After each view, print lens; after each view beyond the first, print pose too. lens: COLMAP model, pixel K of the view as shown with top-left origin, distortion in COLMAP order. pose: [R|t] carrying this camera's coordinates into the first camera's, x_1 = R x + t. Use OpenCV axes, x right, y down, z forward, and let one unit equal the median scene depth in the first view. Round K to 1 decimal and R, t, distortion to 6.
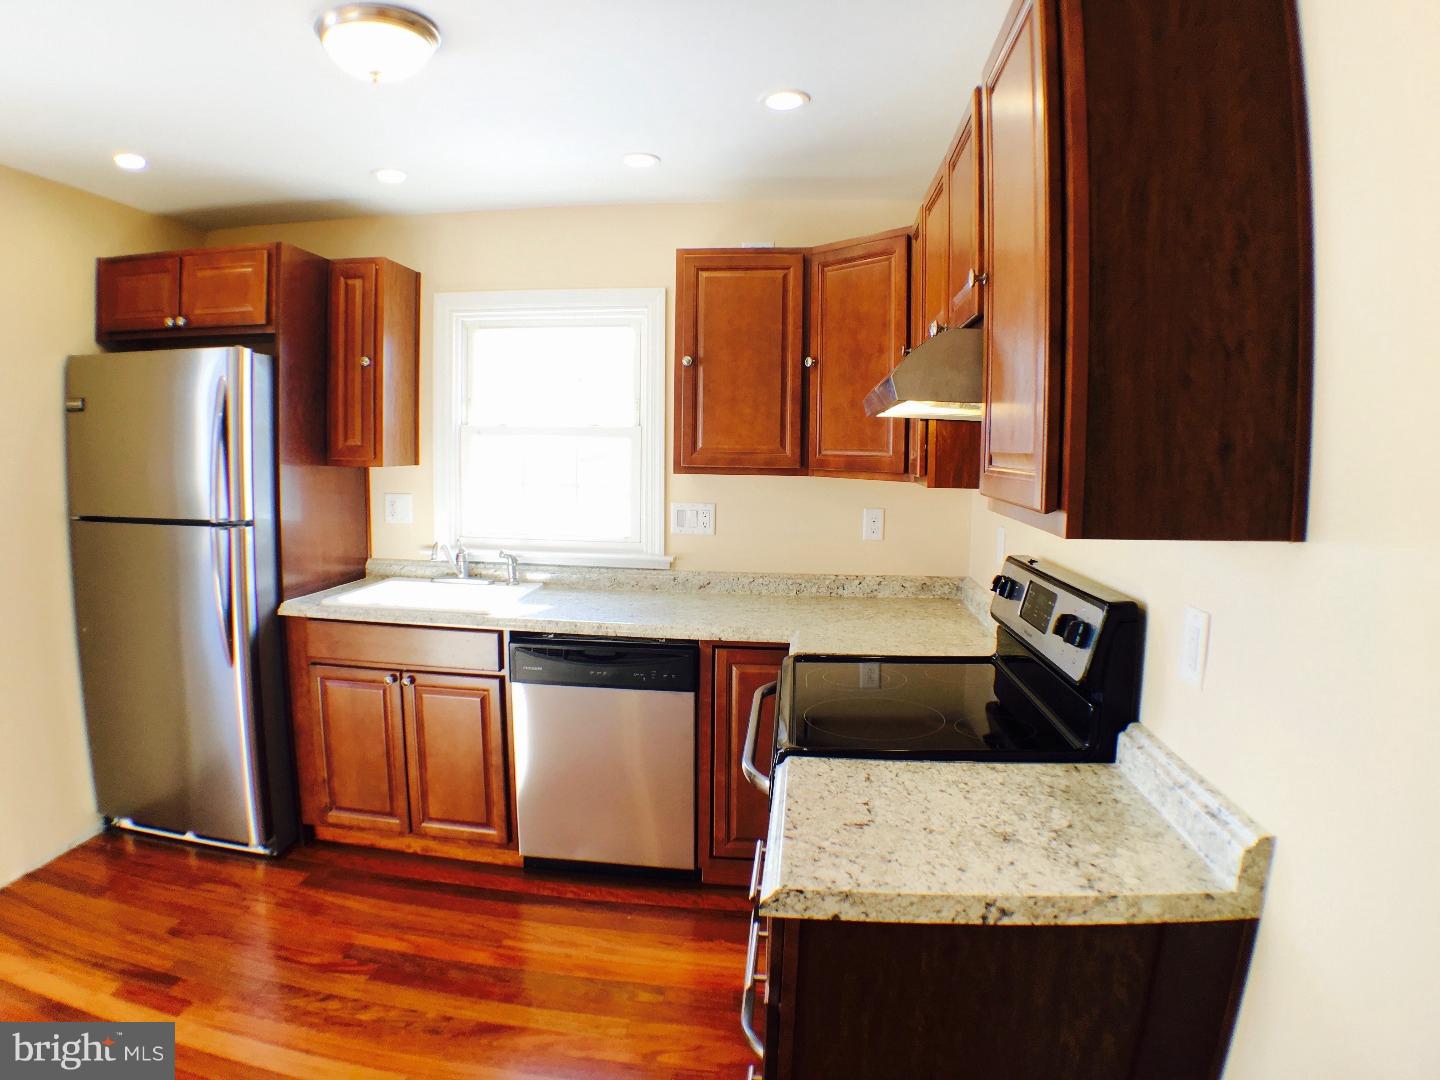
lens RADIAL K [[862.0, 0, 710.2], [0, 862.0, 506.6], [0, 0, 1]] dist [-0.179753, 0.027691]
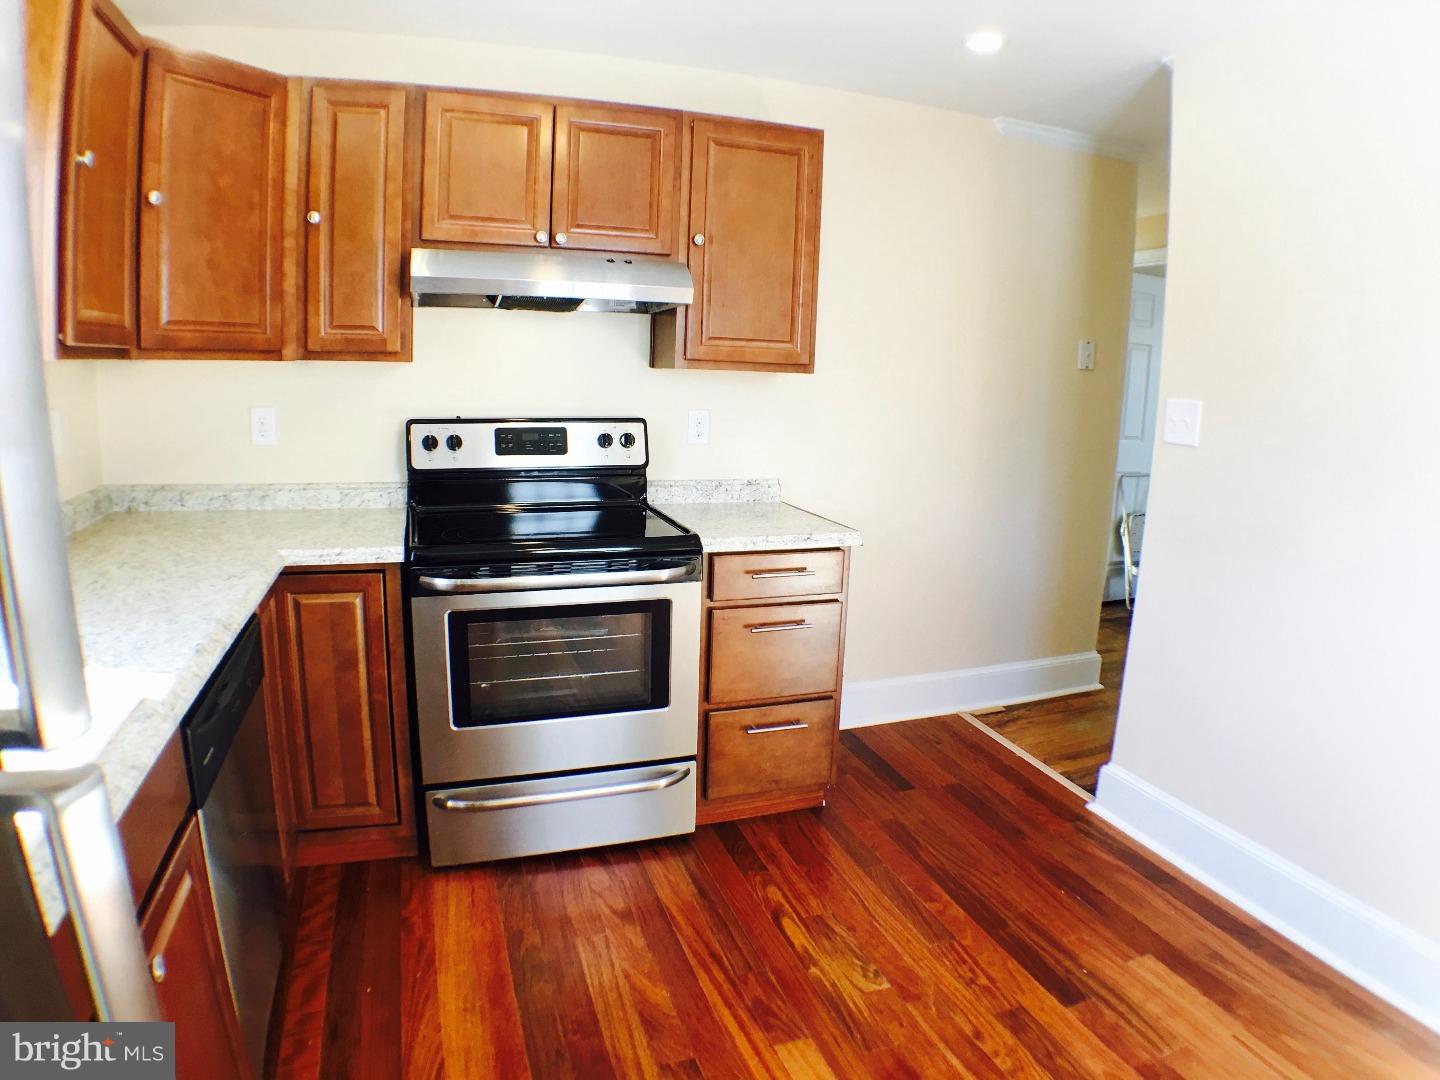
lens RADIAL K [[862.0, 0, 710.2], [0, 862.0, 506.6], [0, 0, 1]] dist [-0.179753, 0.027691]
pose [[-0.424956, -0.164245, 0.890189, -0.711927], [0.027486, 0.980607, 0.194049, -0.031106], [-0.904796, 0.106930, -0.412201, 0.909395]]
